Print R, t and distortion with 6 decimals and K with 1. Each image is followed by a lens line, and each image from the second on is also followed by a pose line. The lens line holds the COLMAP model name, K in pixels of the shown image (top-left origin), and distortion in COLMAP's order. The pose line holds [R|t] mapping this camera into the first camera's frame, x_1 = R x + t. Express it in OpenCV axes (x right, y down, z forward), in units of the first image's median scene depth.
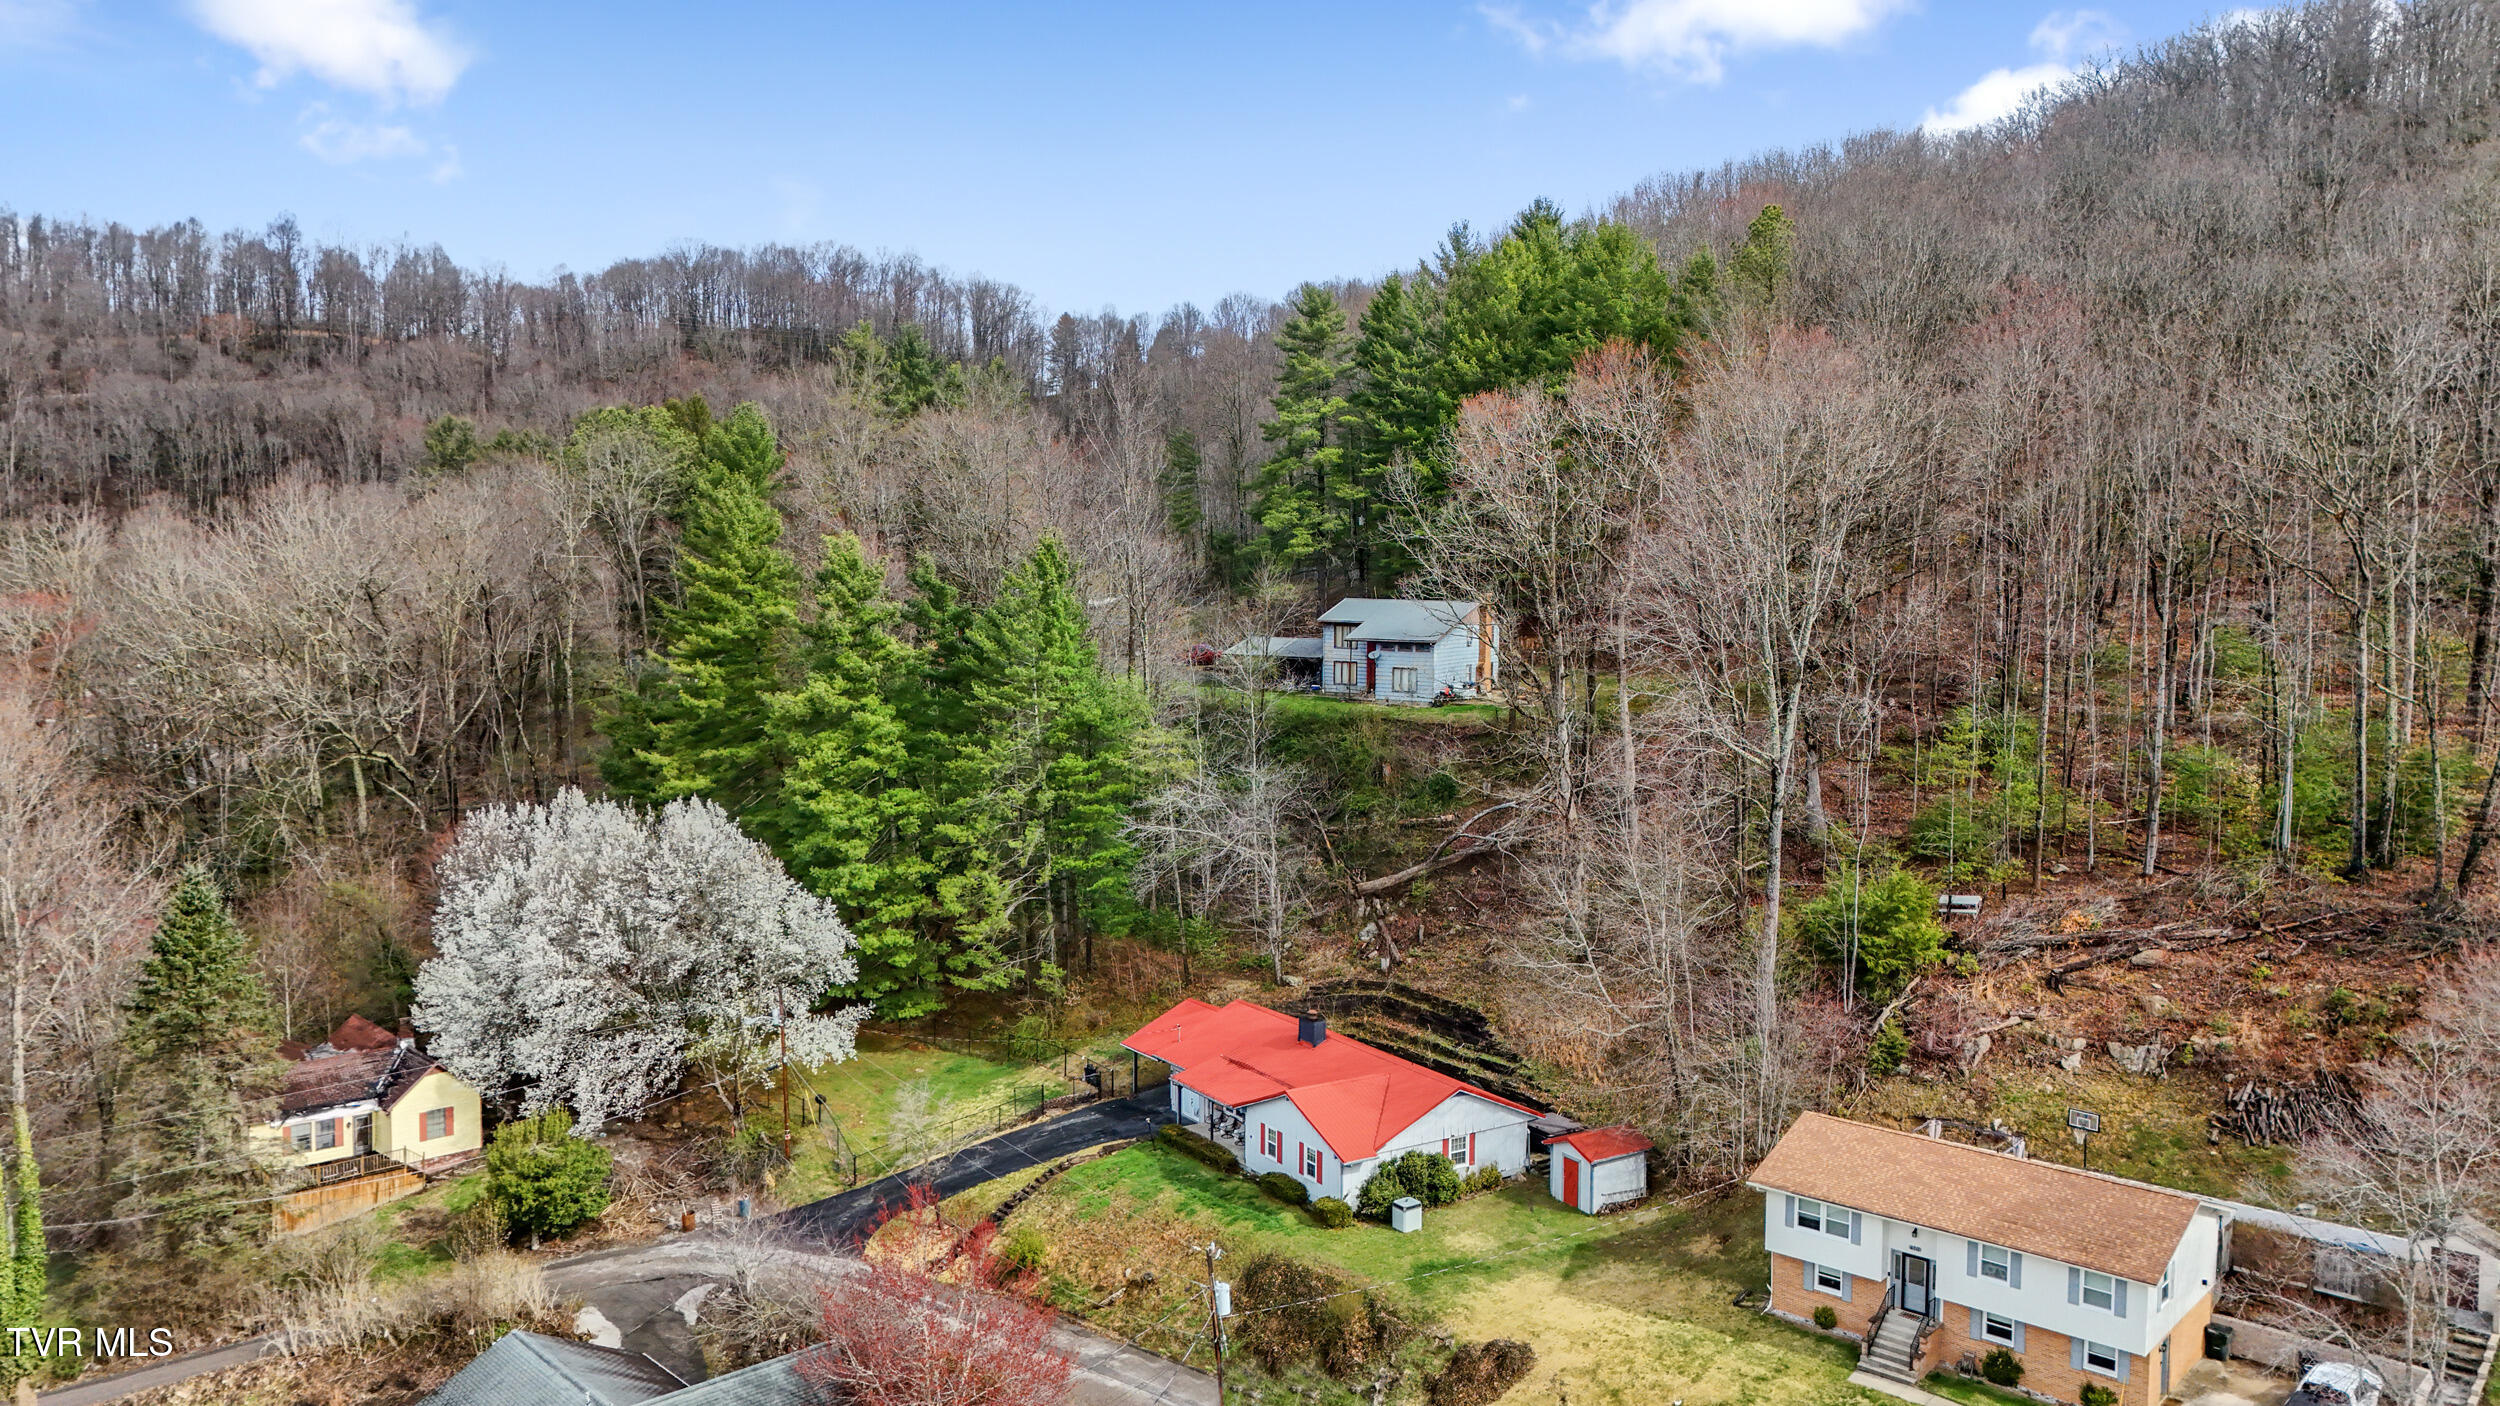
lens RADIAL K [[1811.5, 0, 1243.8], [0, 1811.5, 701.7], [0, 0, 1]] dist [0.073754, -0.060733]
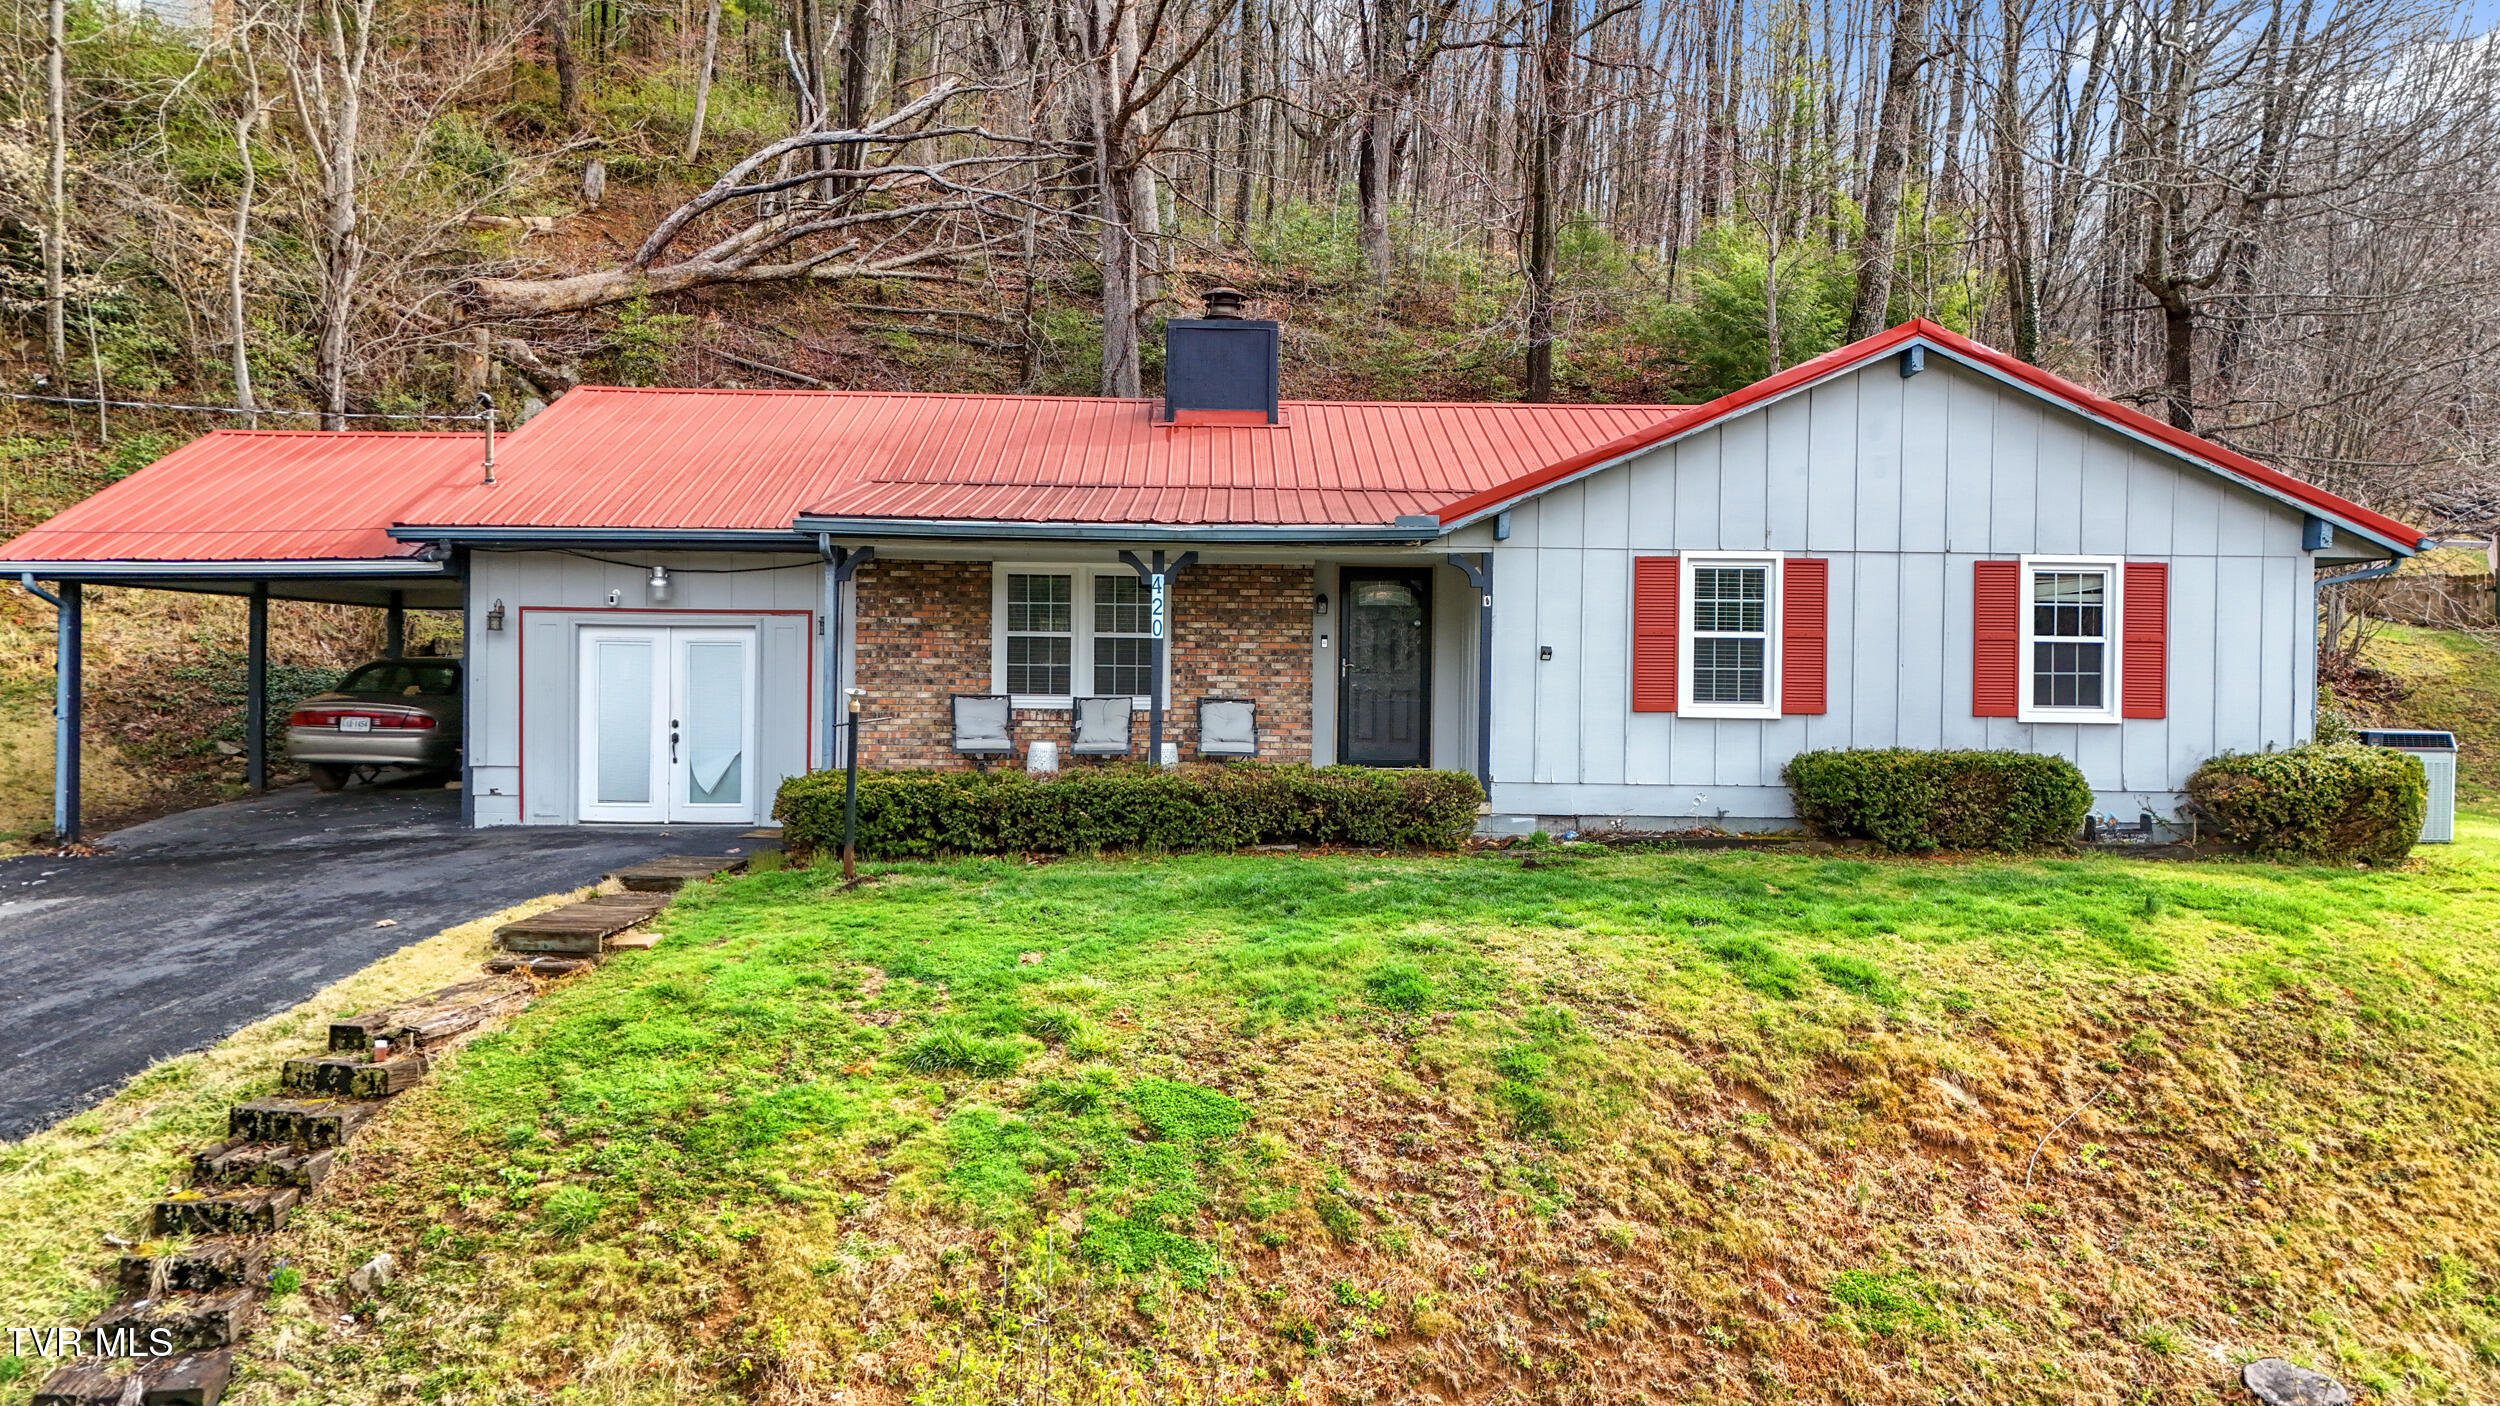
lens RADIAL K [[1811.5, 0, 1243.8], [0, 1811.5, 701.7], [0, 0, 1]] dist [0.073754, -0.060733]
pose [[0.539164, -0.002332, 0.842197, -0.188292], [0.068102, 0.996842, -0.040838, 0.258937], [-0.839443, 0.079374, 0.537620, 0.954442]]
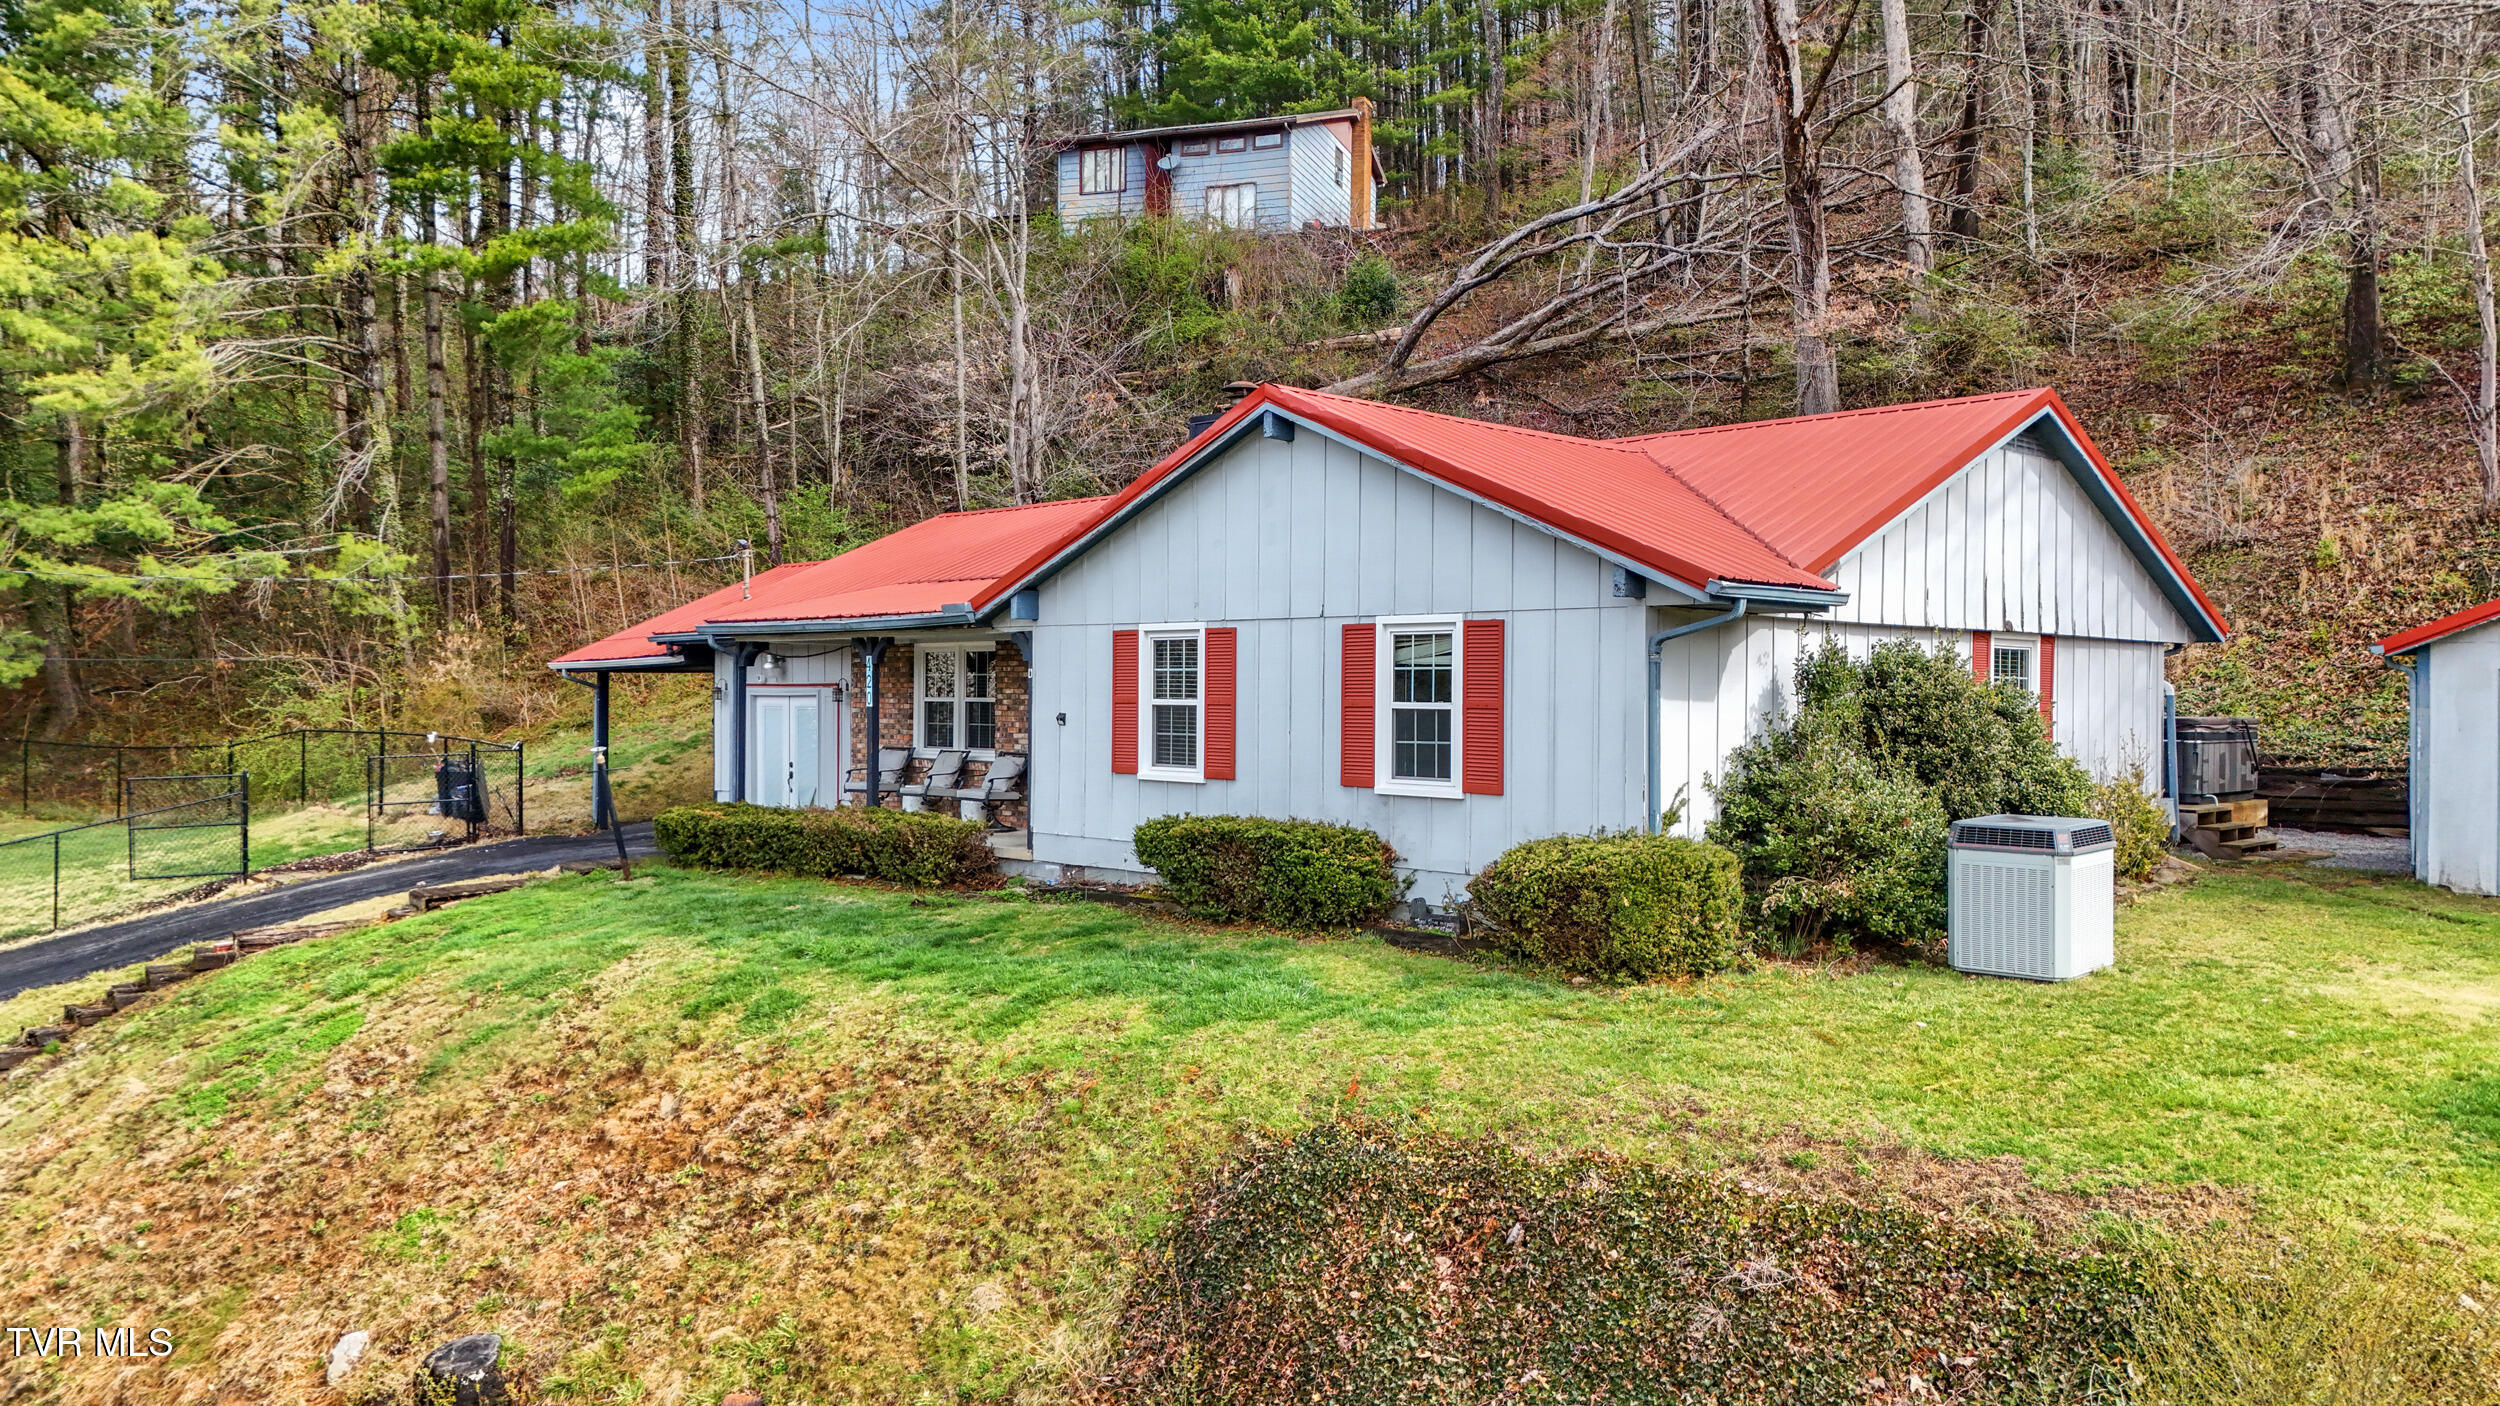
lens RADIAL K [[1811.5, 0, 1243.8], [0, 1811.5, 701.7], [0, 0, 1]] dist [0.073754, -0.060733]
pose [[0.978664, 0.004472, 0.205419, -0.020436], [0.013850, 0.996053, -0.087672, 0.265741], [-0.205000, 0.088646, 0.974739, 0.805909]]
